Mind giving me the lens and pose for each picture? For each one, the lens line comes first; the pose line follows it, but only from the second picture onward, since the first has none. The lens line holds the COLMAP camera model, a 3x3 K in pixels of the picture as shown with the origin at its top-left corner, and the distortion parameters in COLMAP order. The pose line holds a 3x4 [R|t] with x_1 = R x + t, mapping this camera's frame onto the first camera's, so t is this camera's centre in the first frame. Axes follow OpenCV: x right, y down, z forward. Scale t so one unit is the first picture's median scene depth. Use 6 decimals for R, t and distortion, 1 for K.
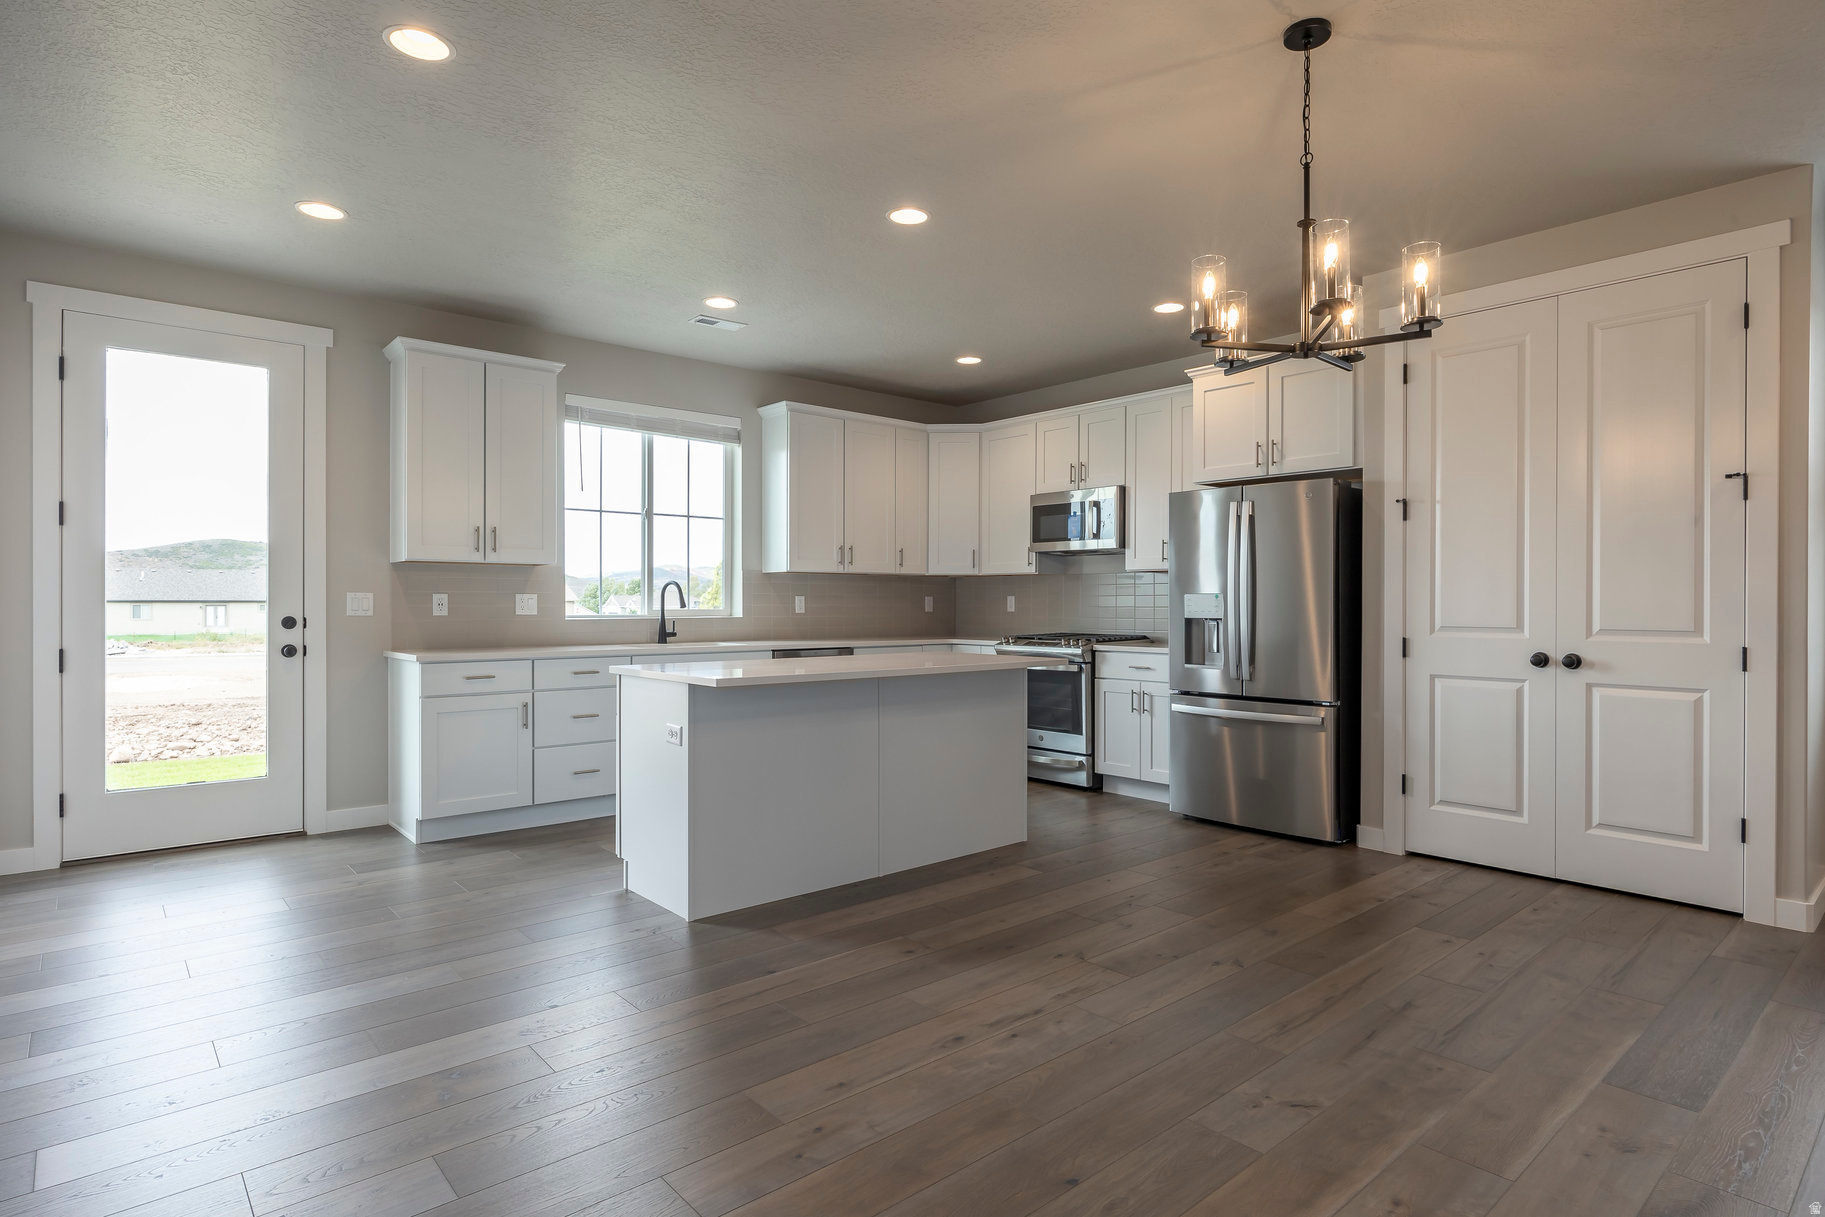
lens RADIAL K [[967.0, 0, 912.5], [0, 967.0, 608.5], [0, 0, 1]] dist [-0.003488, -0.000821]
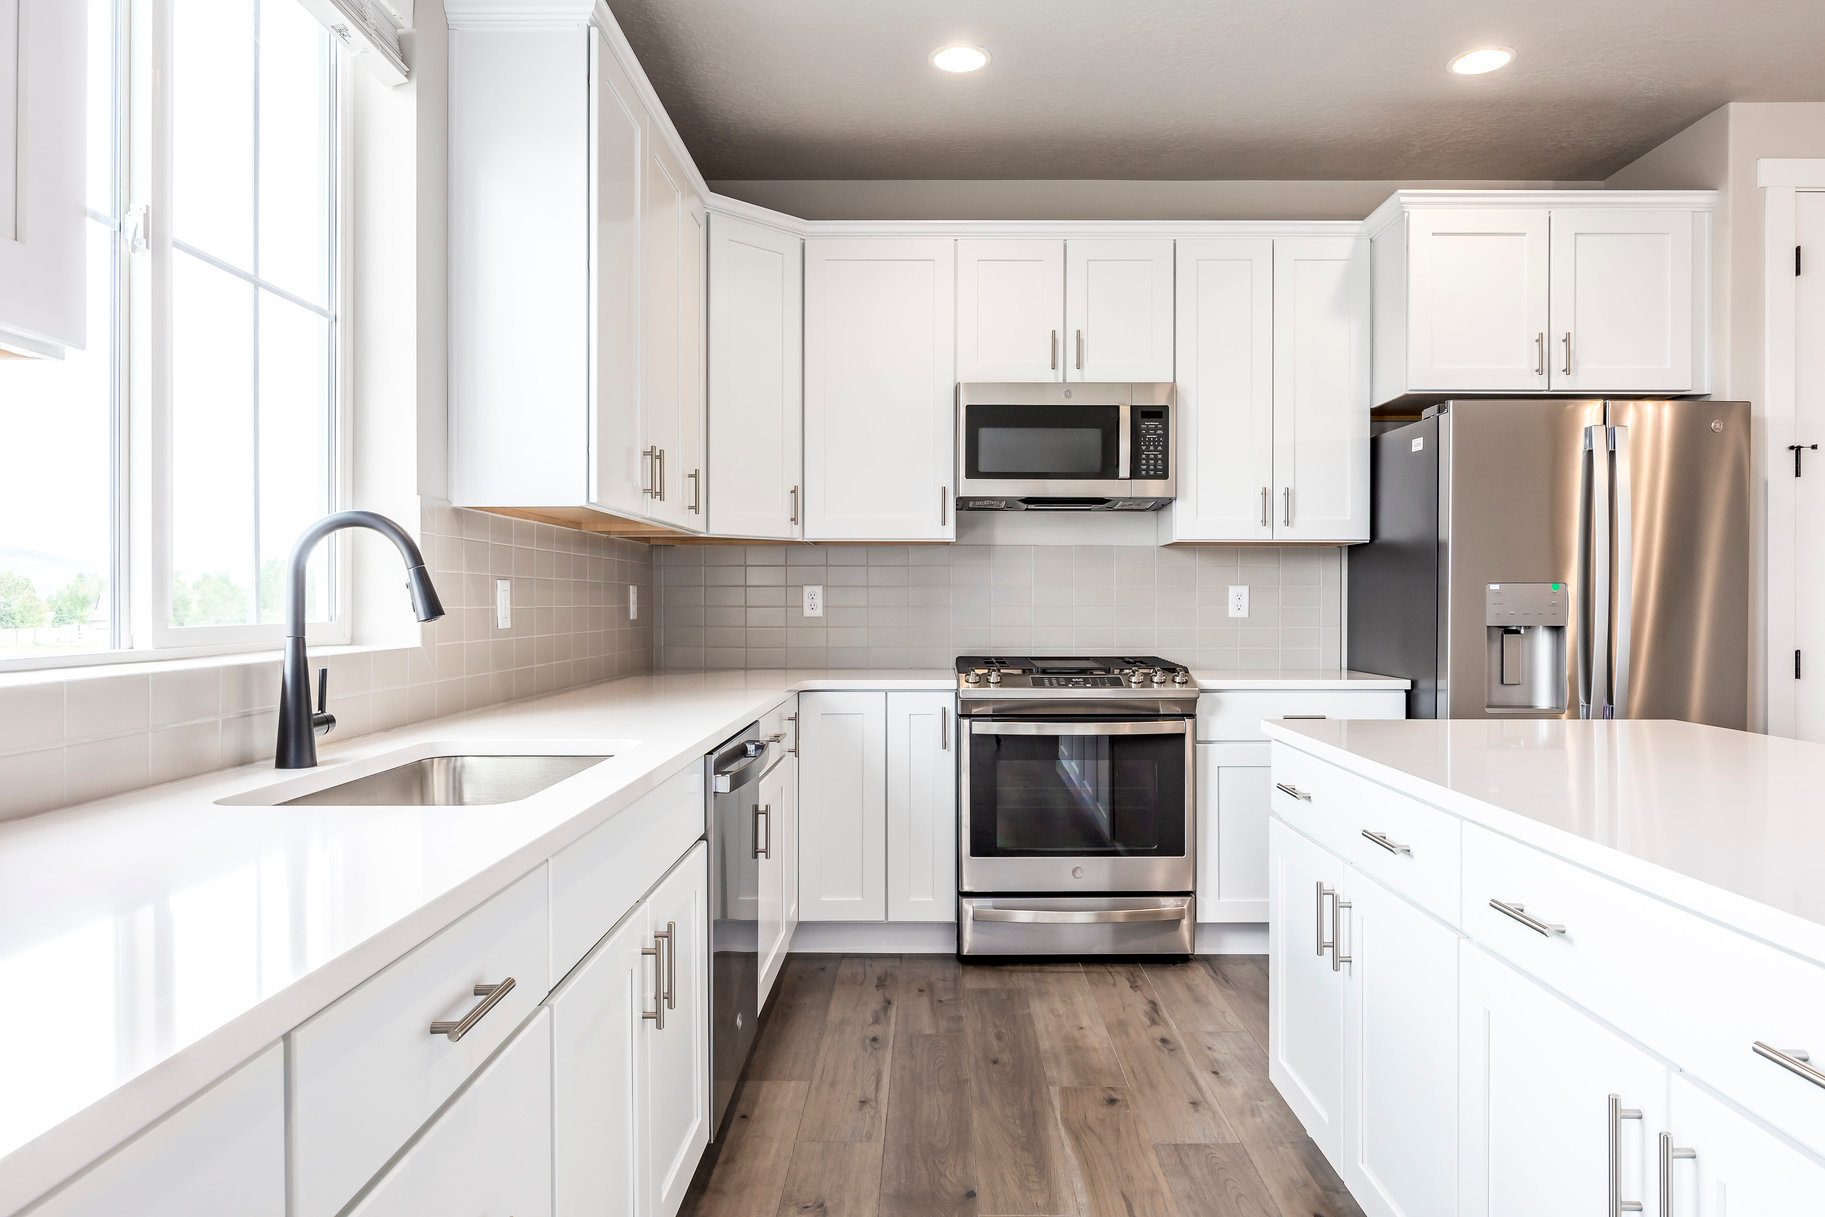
lens RADIAL K [[1171.9, 0, 912.5], [0, 1171.9, 608.5], [0, 0, 1]] dist [-0.000828, -0.000758]
pose [[0.657334, -0.006392, 0.753572, -0.376741], [0.004983, 0.999979, 0.004136, -0.004027], [-0.753583, 0.001036, 0.657352, 0.676000]]
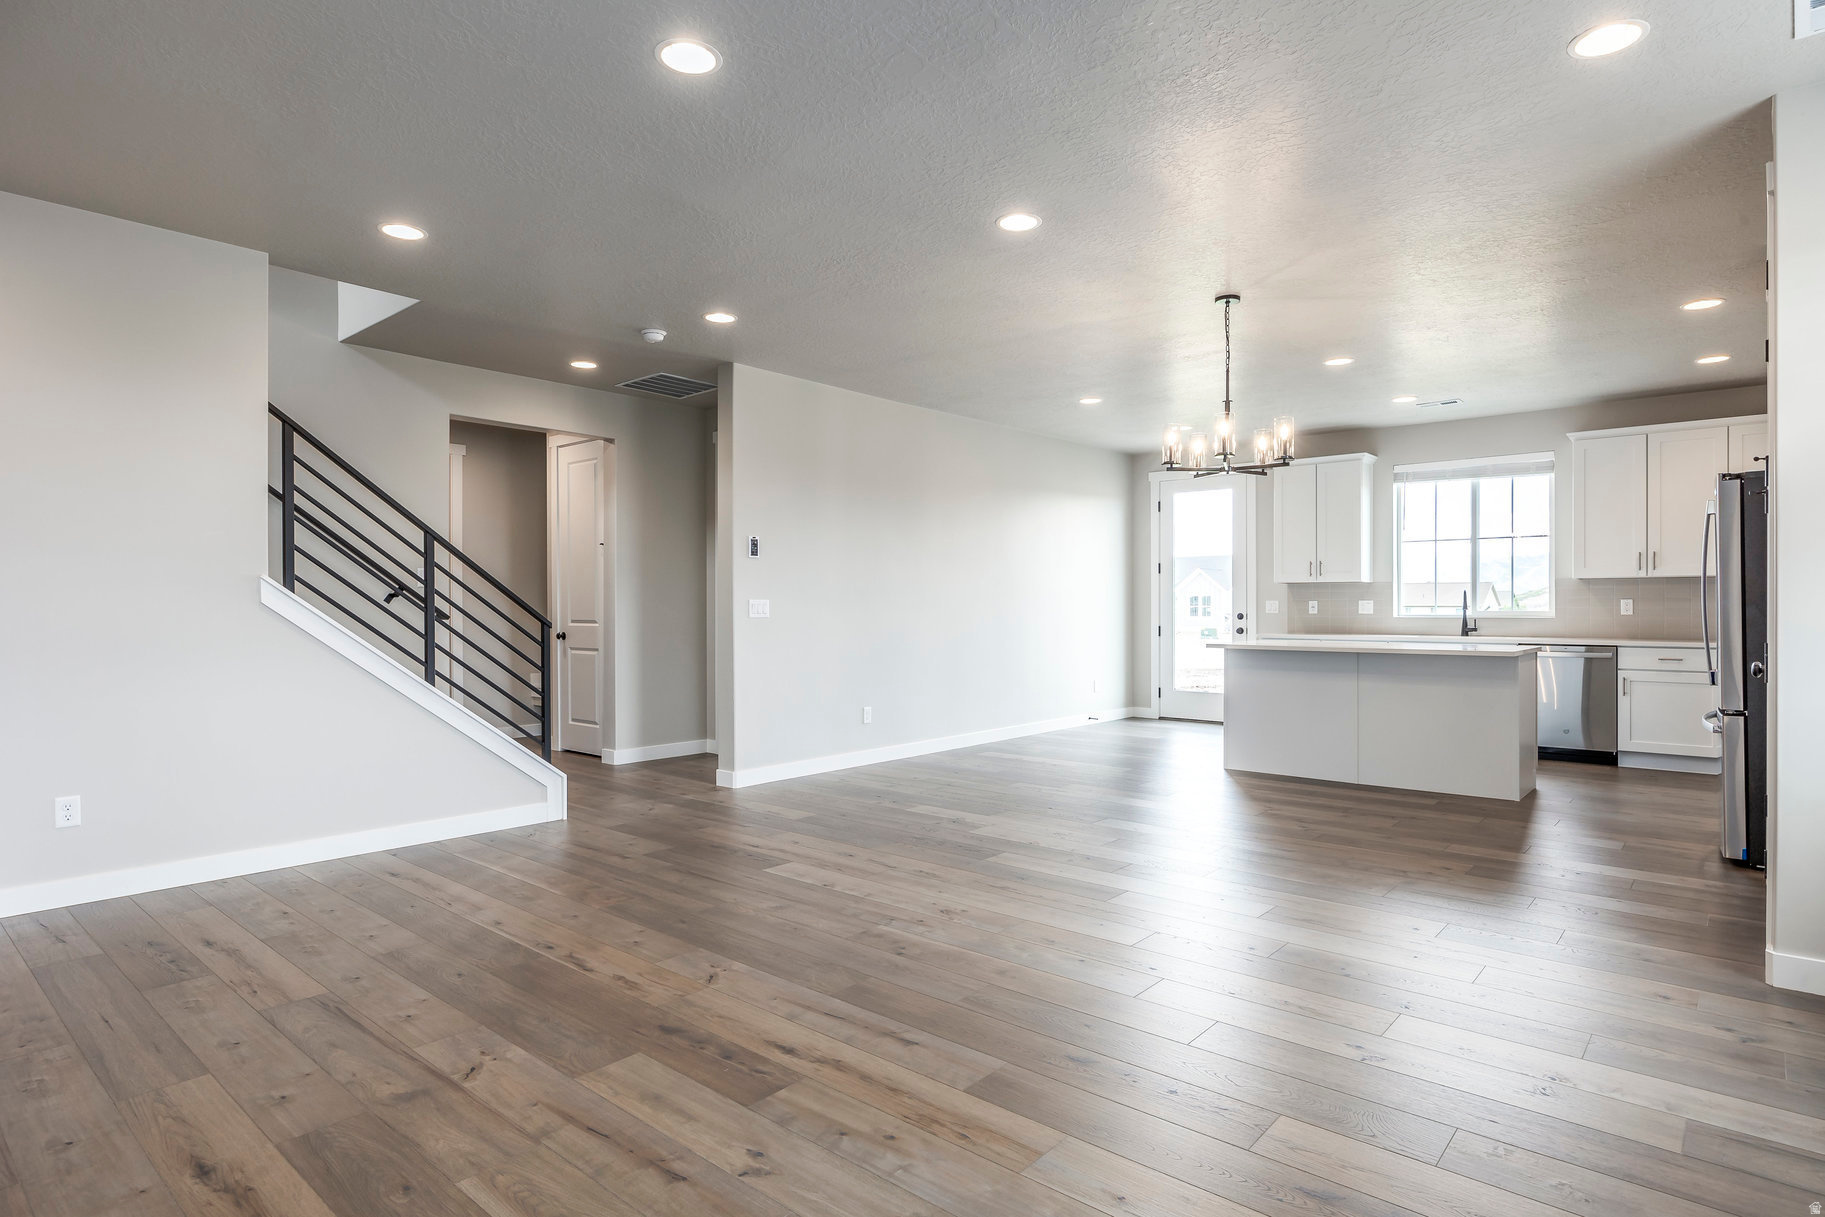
lens RADIAL K [[967.0, 0, 912.5], [0, 967.0, 608.5], [0, 0, 1]] dist [-0.003488, -0.000821]
pose [[0.148348, -0.003668, -0.988928, 0.947277], [-0.009748, 0.999939, -0.005171, 0.012048], [0.988887, 0.010407, 0.148303, 0.041495]]
